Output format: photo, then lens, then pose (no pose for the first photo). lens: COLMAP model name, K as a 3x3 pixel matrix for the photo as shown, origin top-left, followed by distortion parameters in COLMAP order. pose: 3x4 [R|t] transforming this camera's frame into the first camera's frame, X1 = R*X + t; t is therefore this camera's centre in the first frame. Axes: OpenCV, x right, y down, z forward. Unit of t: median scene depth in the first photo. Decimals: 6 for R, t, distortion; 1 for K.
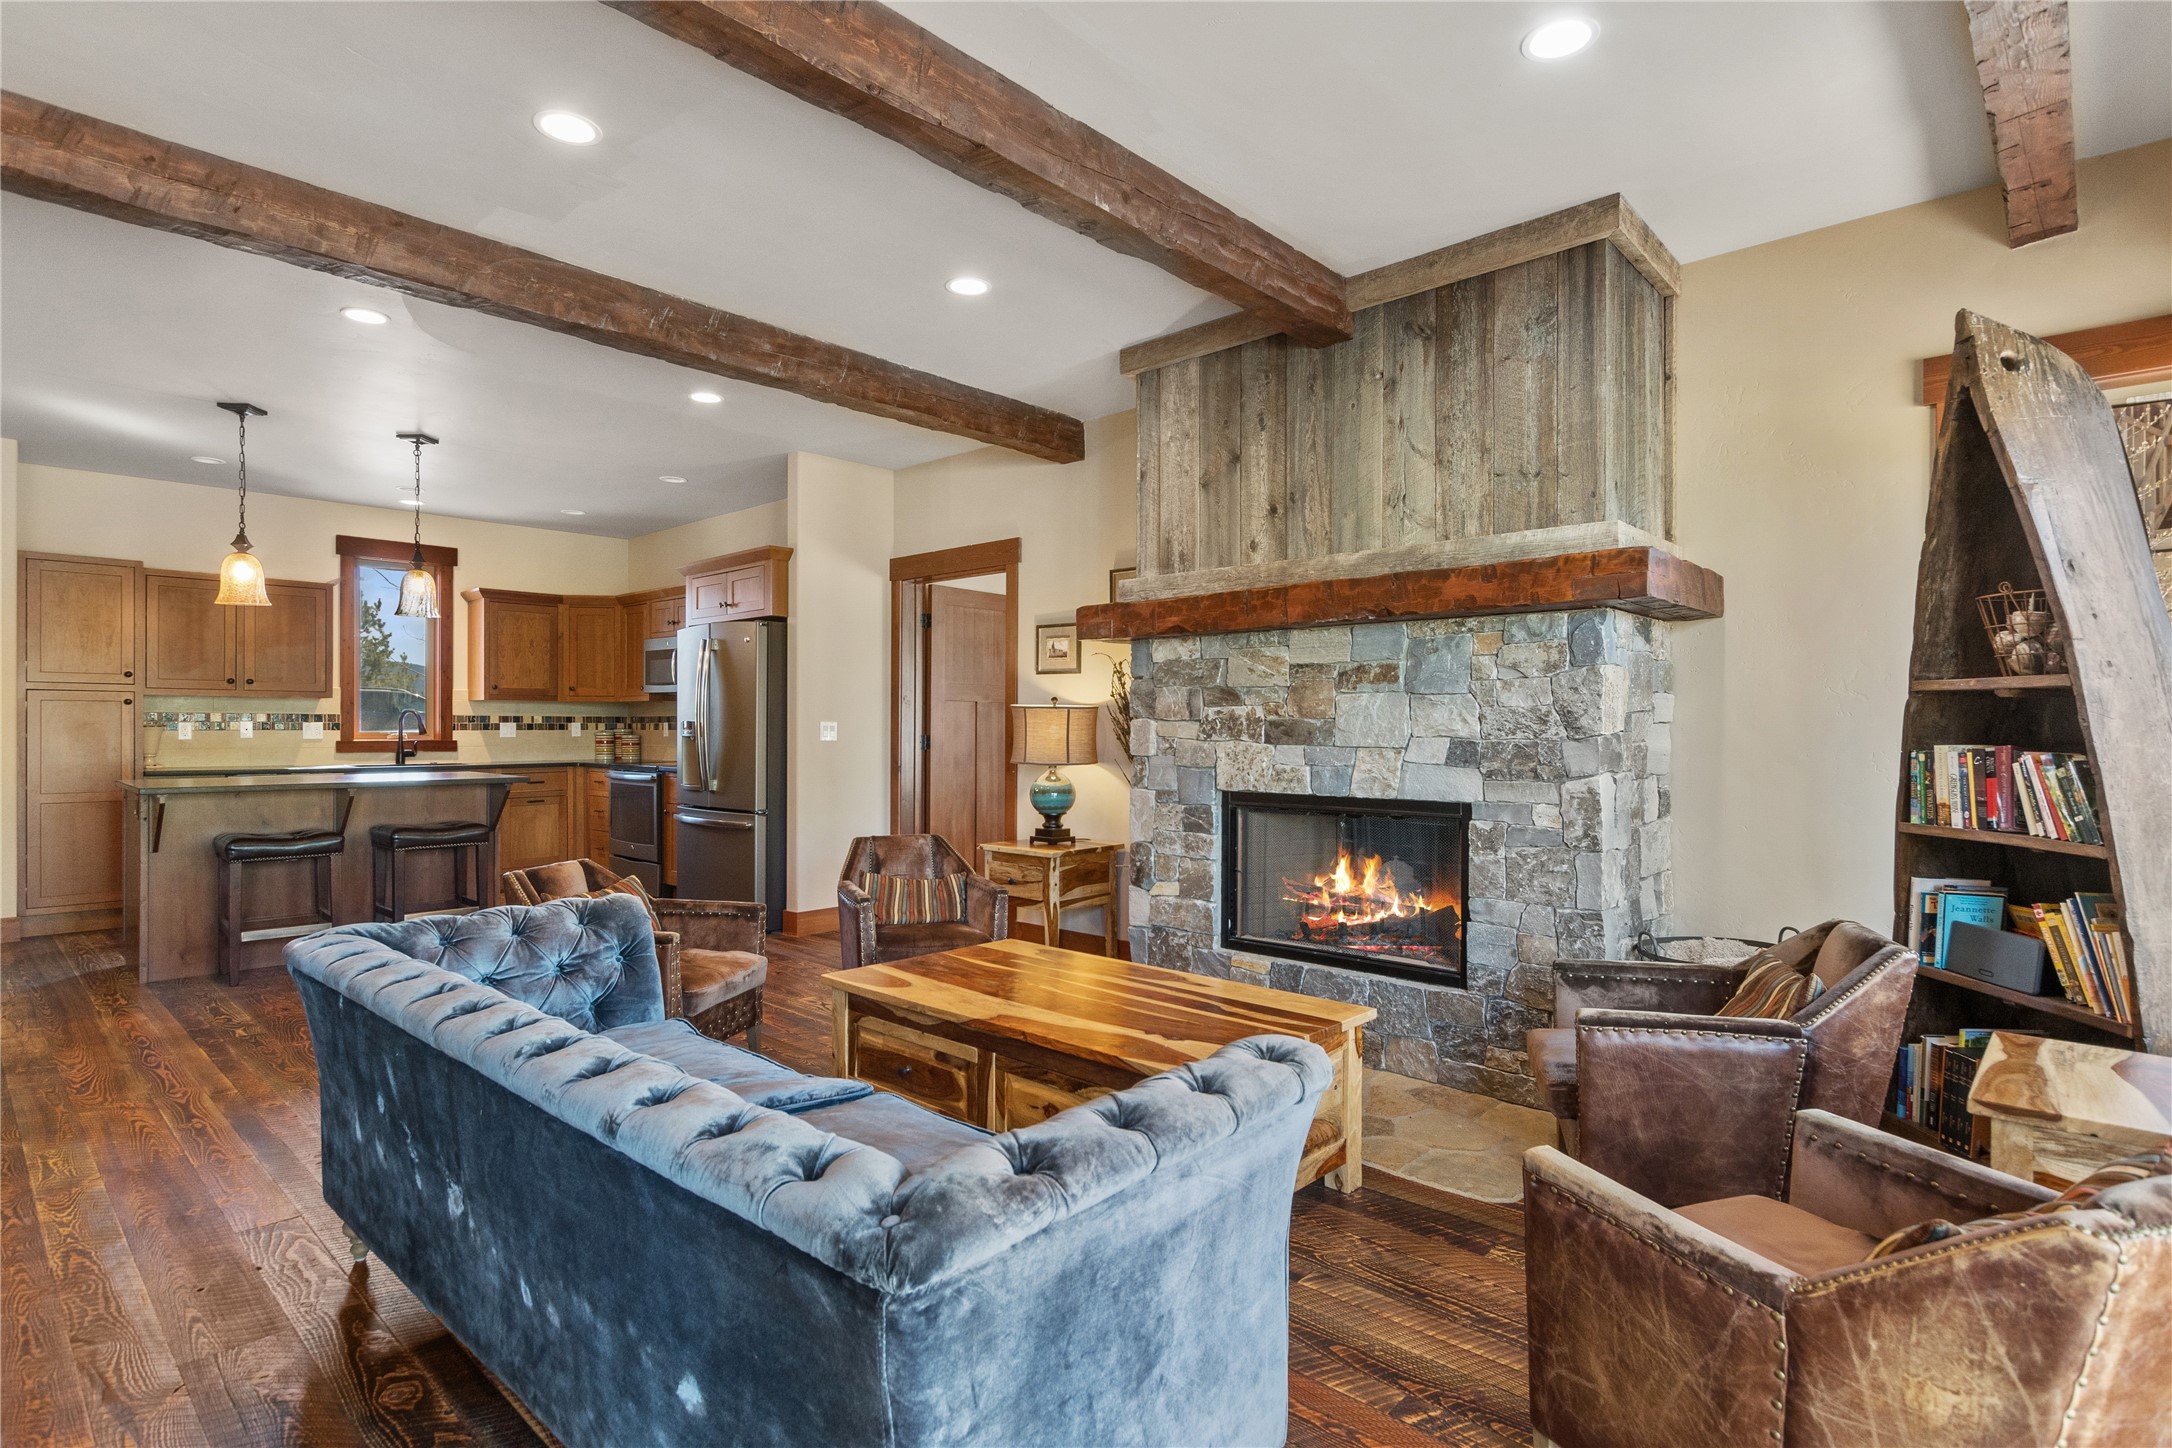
lens RADIAL K [[1131.9, 0, 1085.4], [0, 1131.9, 722.6], [0, 0, 1]] dist [-0.000066, 0.000124]
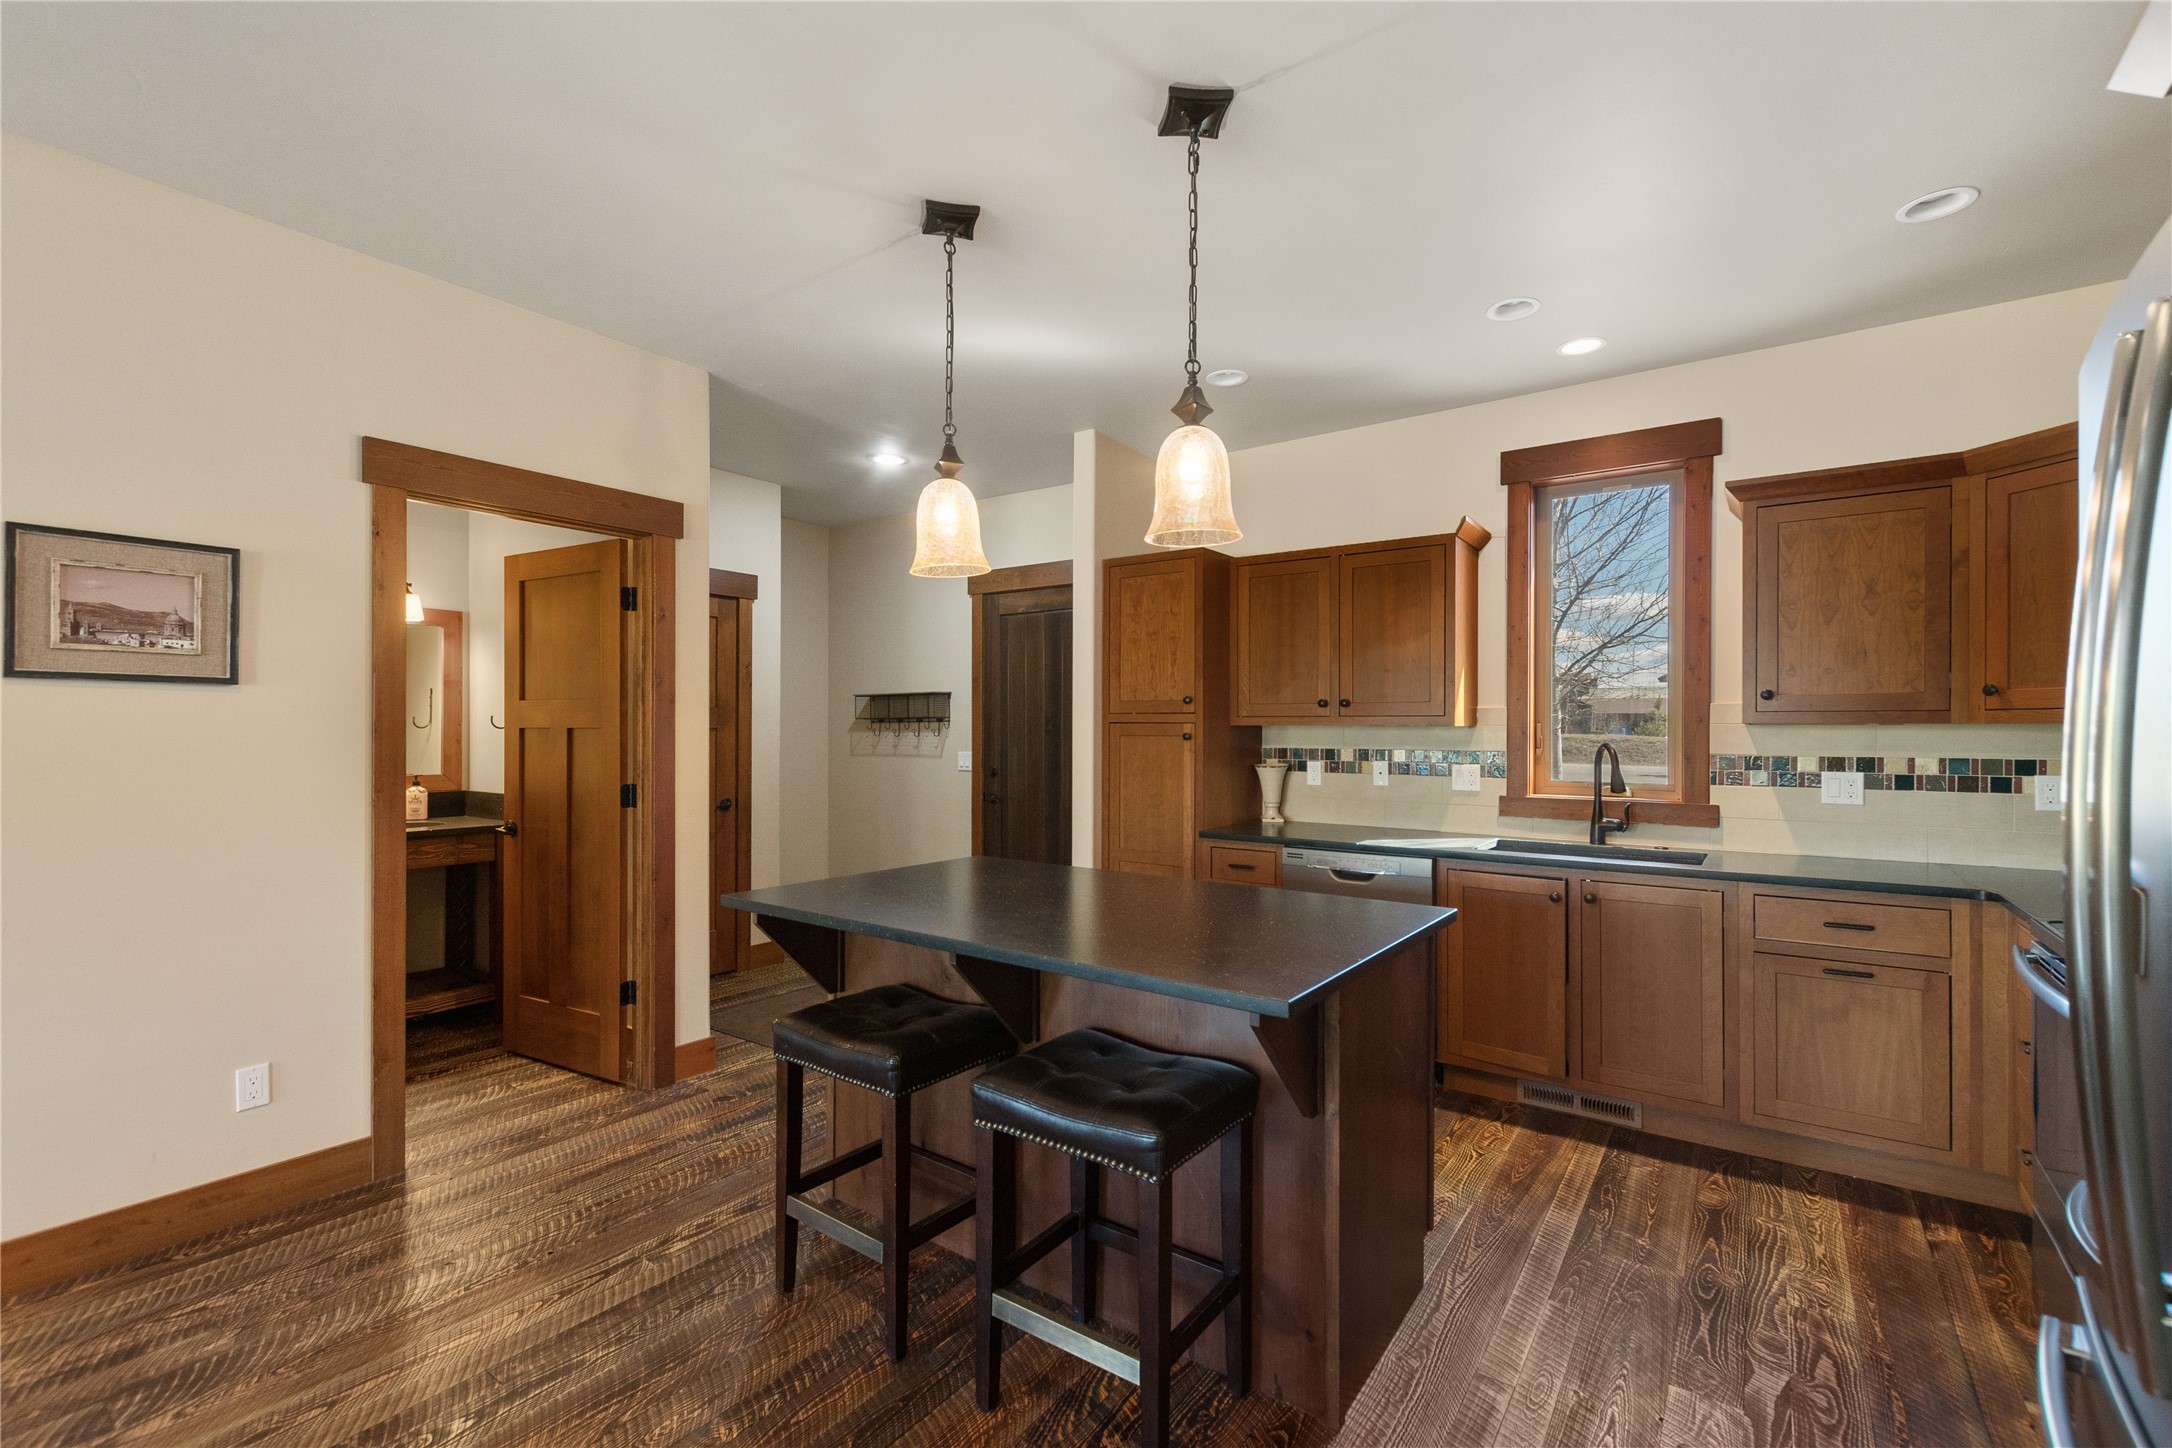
lens RADIAL K [[934.6, 0, 1084.7], [0, 934.6, 731.4], [0, 0, 1]] dist [0.001946, 0.000182]
pose [[0.139892, -0.005921, -0.990149, -0.189865], [-0.000109, 0.999982, -0.005995, -0.014201], [0.990167, 0.000947, 0.139889, 0.671531]]
